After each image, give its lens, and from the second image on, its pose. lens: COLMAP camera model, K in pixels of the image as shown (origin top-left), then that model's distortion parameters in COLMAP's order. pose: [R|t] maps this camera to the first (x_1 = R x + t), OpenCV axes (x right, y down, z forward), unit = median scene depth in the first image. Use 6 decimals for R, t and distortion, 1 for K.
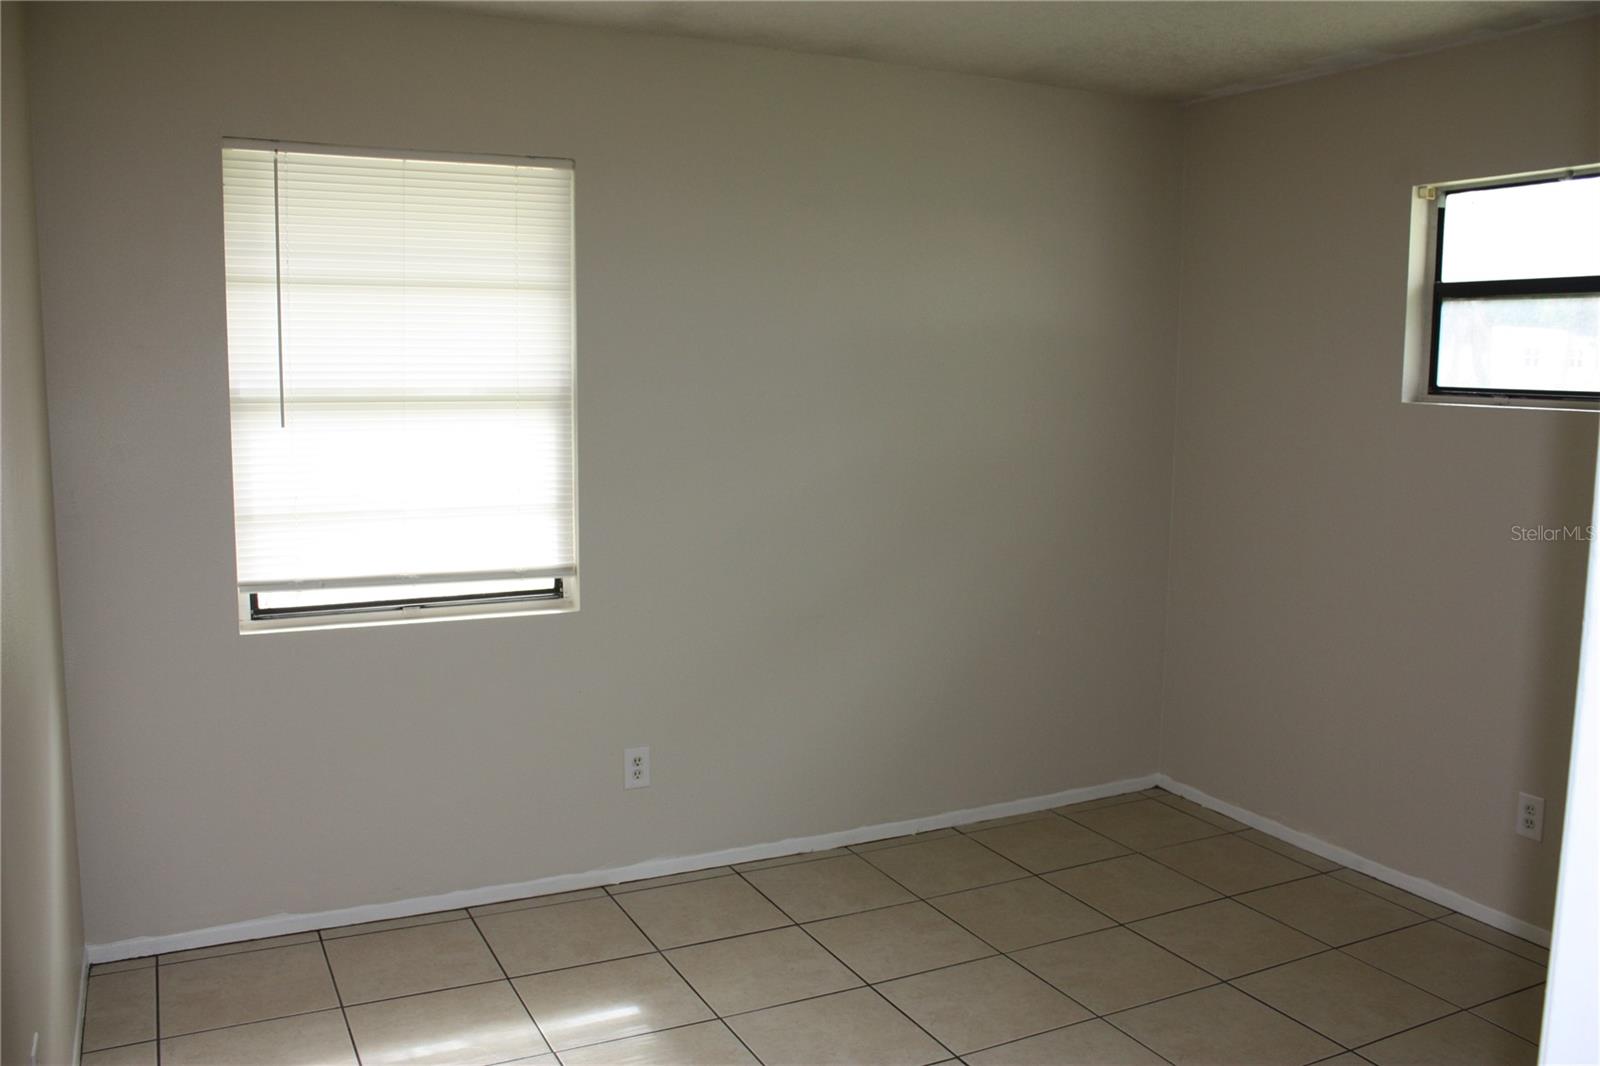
lens RADIAL K [[1341.5, 0, 820.9], [0, 1341.5, 547.5], [0, 0, 1]] dist [-0.166008, 0.154377]
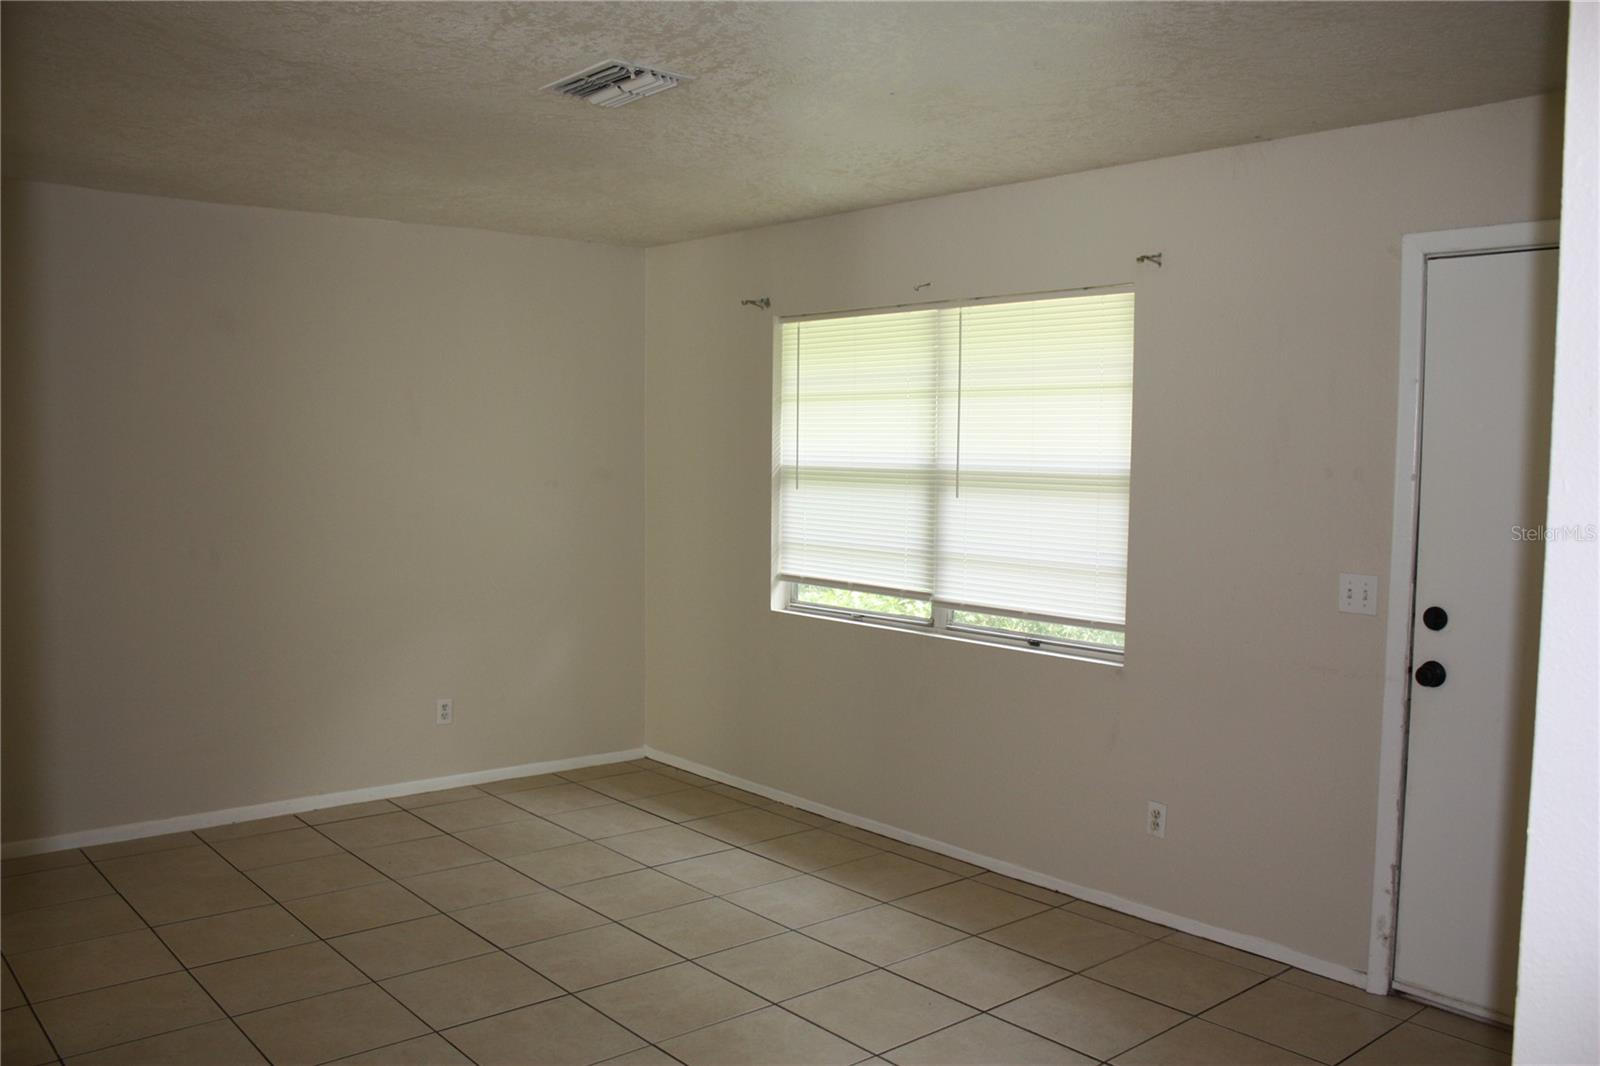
lens RADIAL K [[1341.5, 0, 820.9], [0, 1341.5, 547.5], [0, 0, 1]] dist [-0.166008, 0.154377]
pose [[0.243748, 0.059558, -0.968008, 1.173418], [-0.143727, 0.989310, 0.024677, -0.063008], [0.959129, 0.133114, 0.249702, 0.603452]]
